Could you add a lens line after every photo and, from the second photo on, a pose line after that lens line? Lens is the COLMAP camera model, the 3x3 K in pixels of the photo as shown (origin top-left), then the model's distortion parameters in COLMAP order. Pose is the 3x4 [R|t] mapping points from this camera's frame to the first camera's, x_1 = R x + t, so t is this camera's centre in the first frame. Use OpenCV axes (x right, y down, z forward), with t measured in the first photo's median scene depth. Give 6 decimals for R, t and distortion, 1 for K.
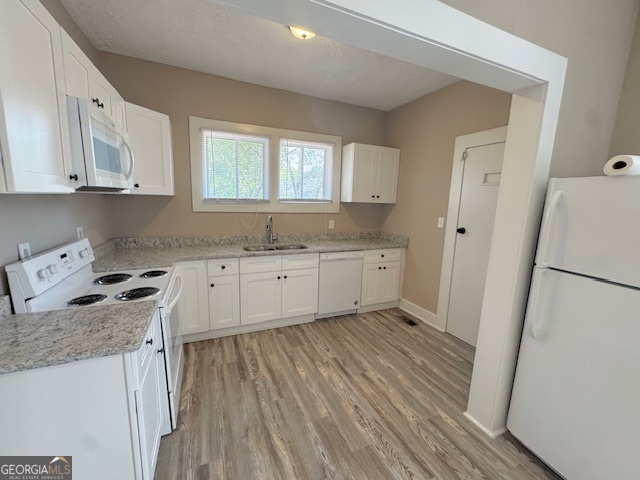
lens RADIAL K [[258.1, 0, 320.5], [0, 258.1, 239.8], [0, 0, 1]] dist [-0.005630, 0.001068]
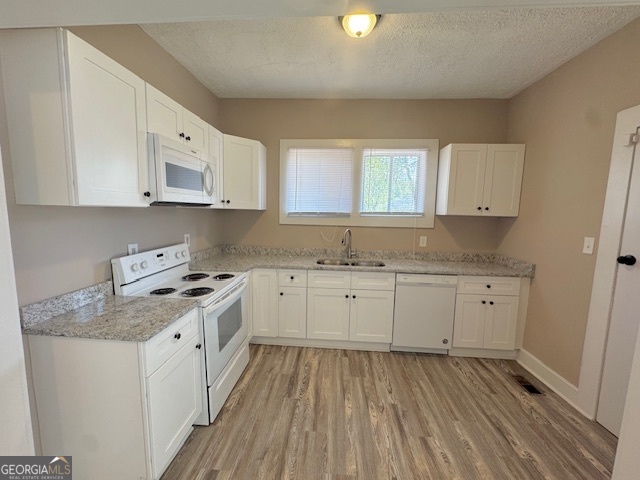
lens RADIAL K [[258.1, 0, 319.8], [0, 258.1, 238.9], [0, 0, 1]] dist [-0.005630, 0.001068]
pose [[0.883528, 0.038773, -0.466771, 0.181322], [-0.067136, 0.996761, -0.044281, -0.009560], [0.463542, 0.070461, 0.883269, 0.118873]]
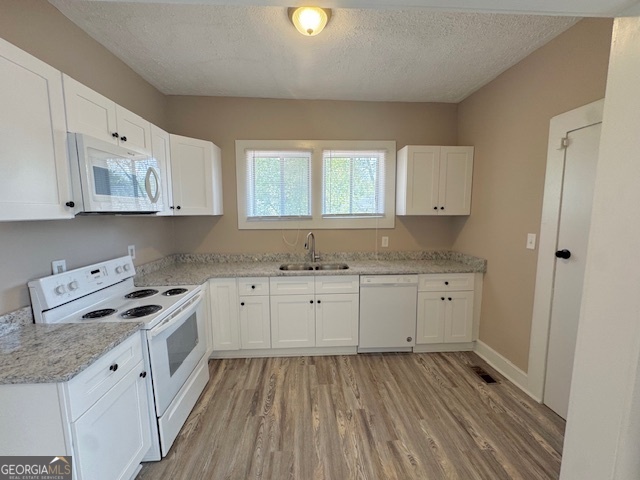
lens RADIAL K [[258.1, 0, 320.1], [0, 258.1, 239.0], [0, 0, 1]] dist [-0.005630, 0.001068]
pose [[0.935722, 0.002136, -0.352732, 0.188752], [-0.021237, 0.998509, -0.050291, -0.026874], [0.352098, 0.054550, 0.934372, 0.152882]]
